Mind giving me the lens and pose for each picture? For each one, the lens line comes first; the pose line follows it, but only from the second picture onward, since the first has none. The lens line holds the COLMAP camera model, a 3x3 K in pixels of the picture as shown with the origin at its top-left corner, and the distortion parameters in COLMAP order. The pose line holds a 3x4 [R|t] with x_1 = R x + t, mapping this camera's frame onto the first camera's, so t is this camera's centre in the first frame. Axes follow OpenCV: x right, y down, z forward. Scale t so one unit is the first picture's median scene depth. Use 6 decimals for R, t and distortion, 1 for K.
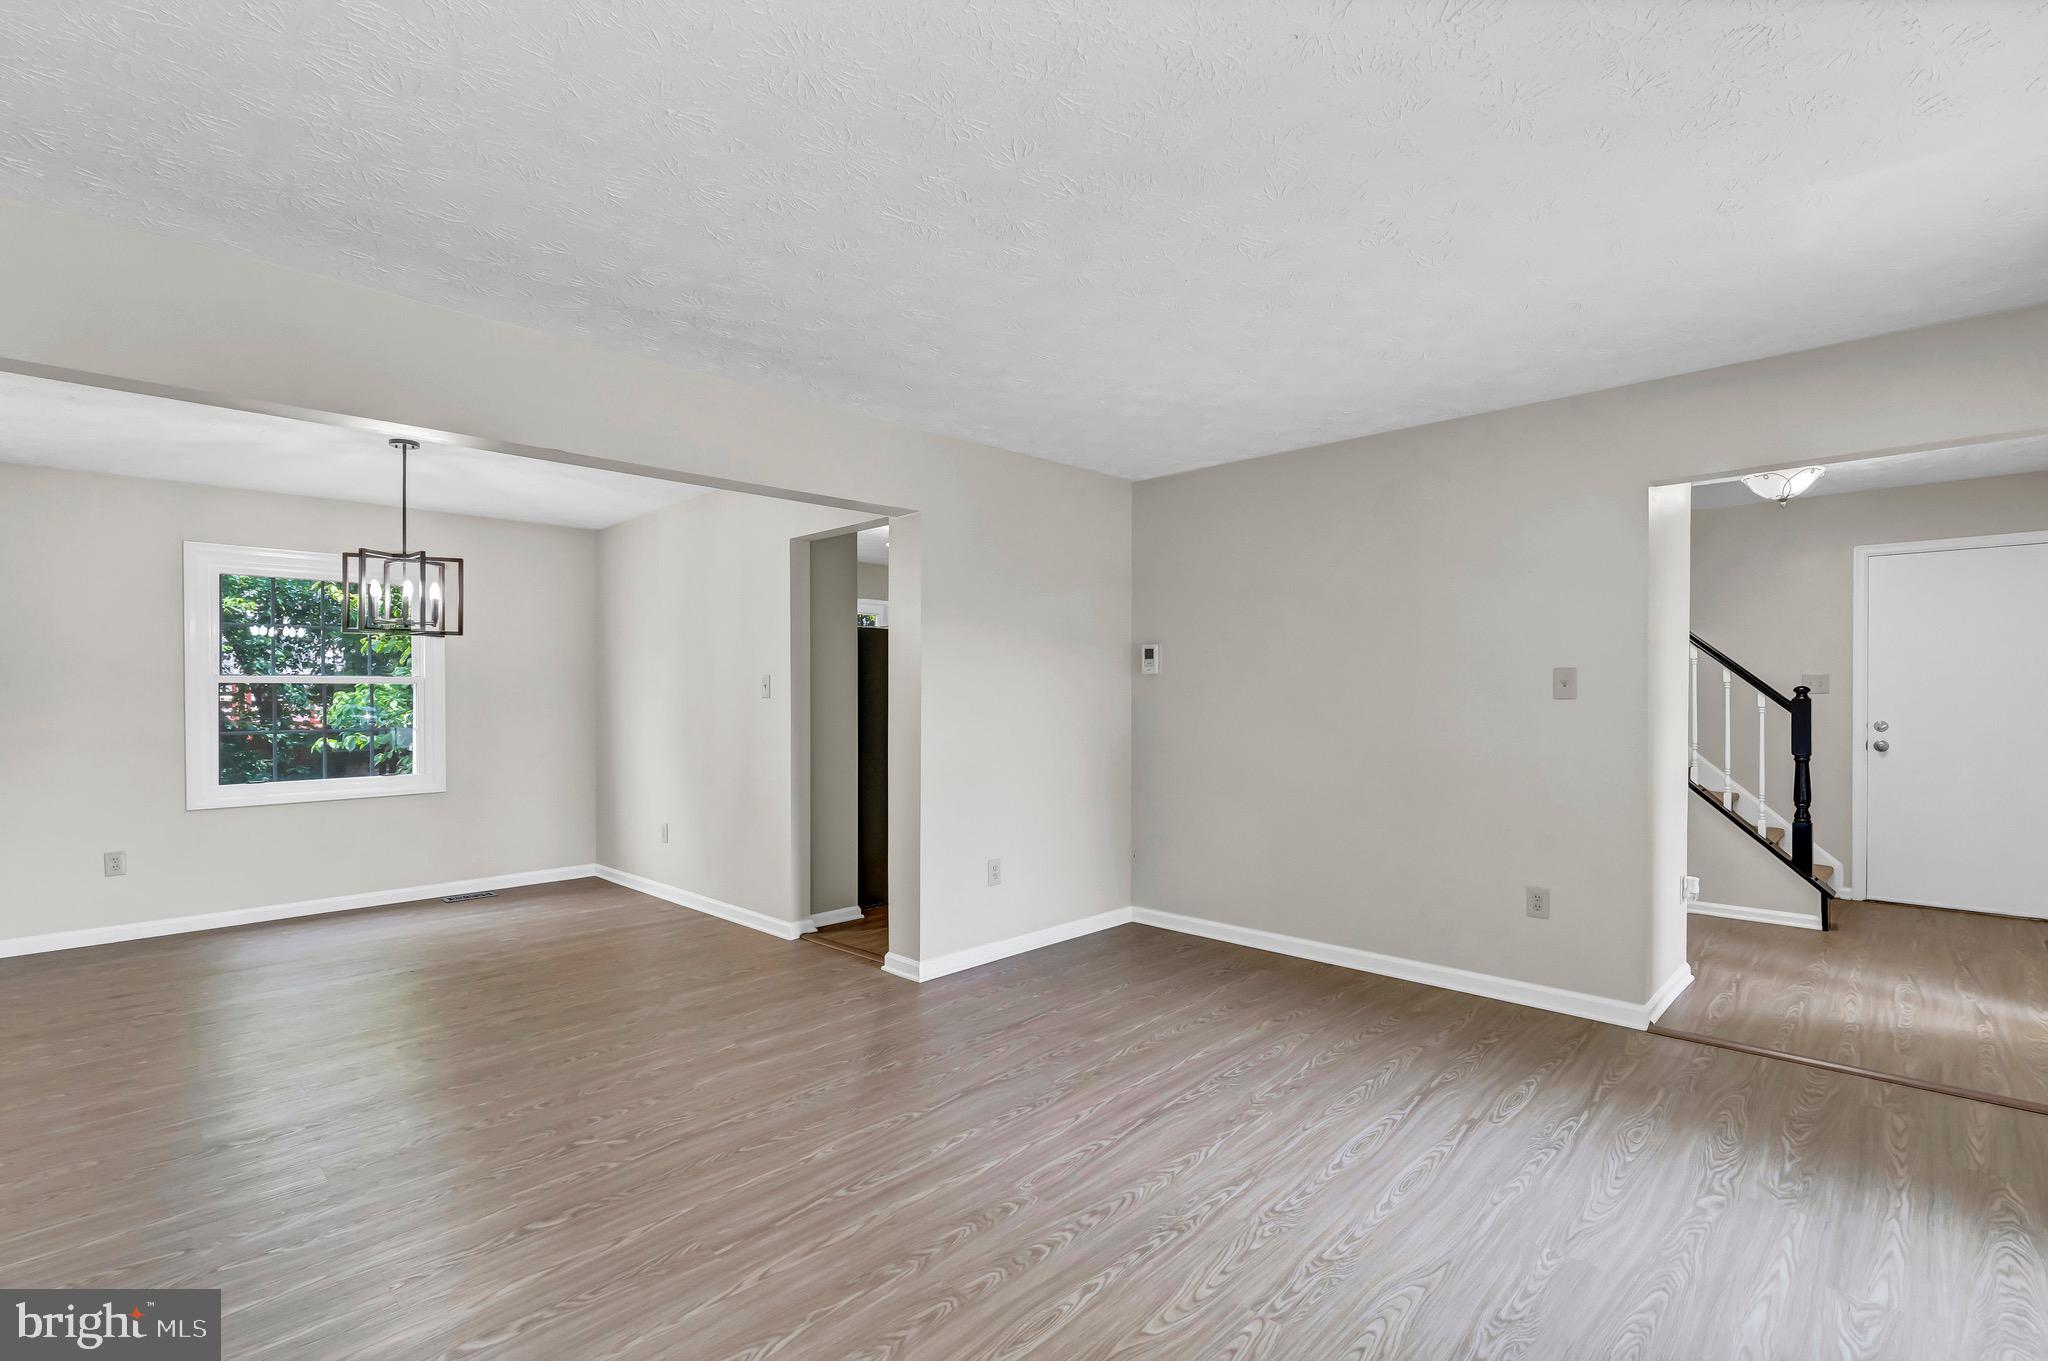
lens RADIAL K [[943.3, 0, 1022.6], [0, 943.3, 693.9], [0, 0, 1]] dist [0.000306, 0.000196]
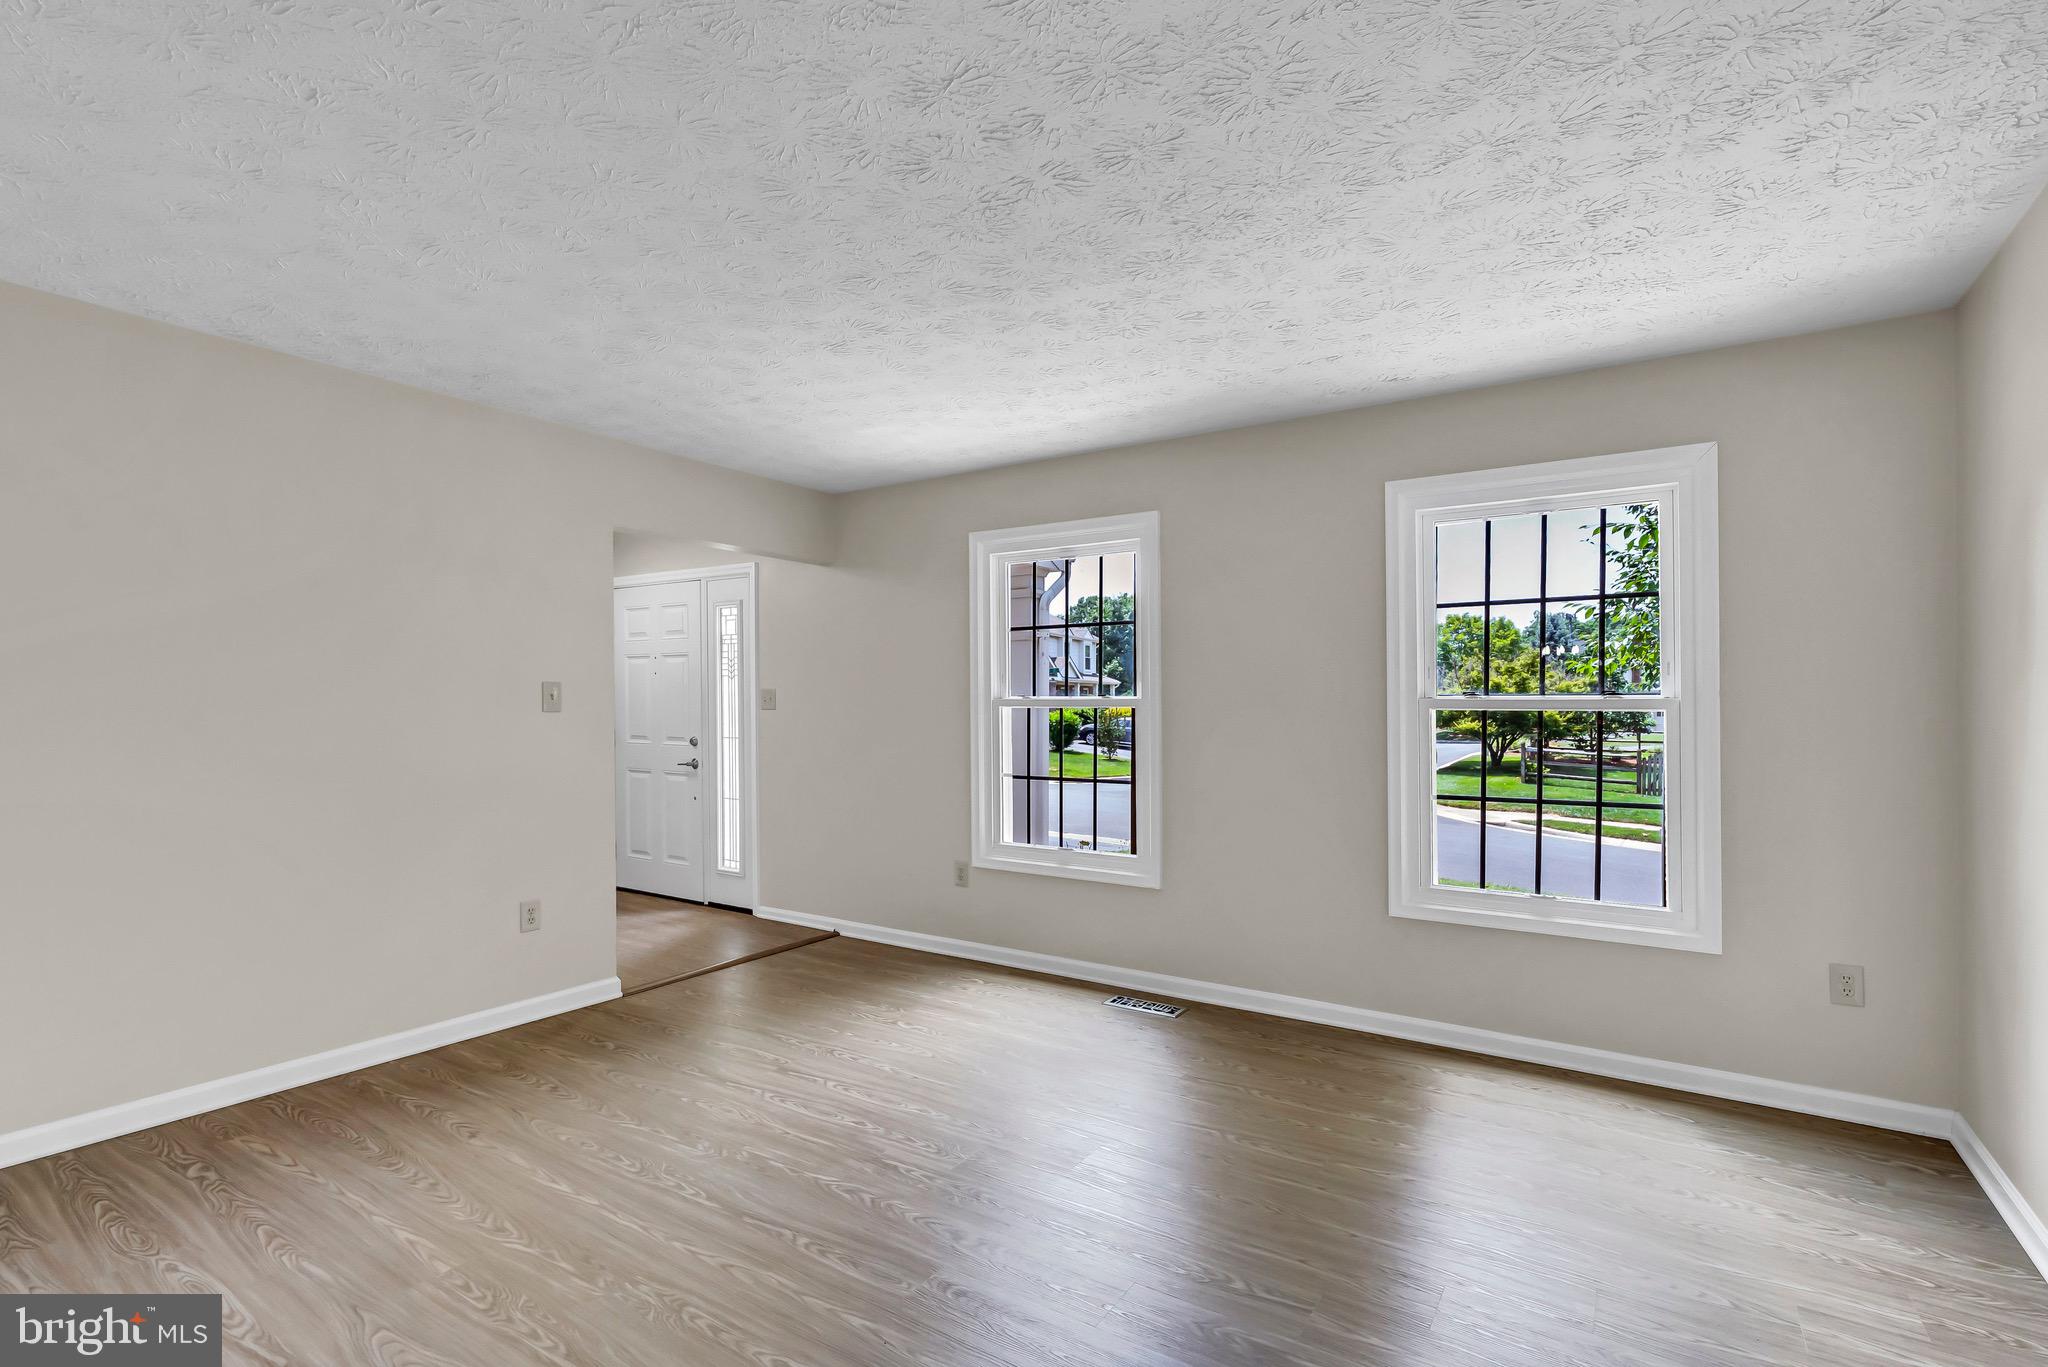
lens RADIAL K [[943.3, 0, 1040.0], [0, 943.3, 699.6], [0, 0, 1]] dist [0.000306, 0.000196]
pose [[-0.194724, 0.012209, 0.980782, -0.606503], [0.001182, 0.999925, -0.012213, 0.005276], [-0.980857, -0.001219, -0.194724, 0.744175]]
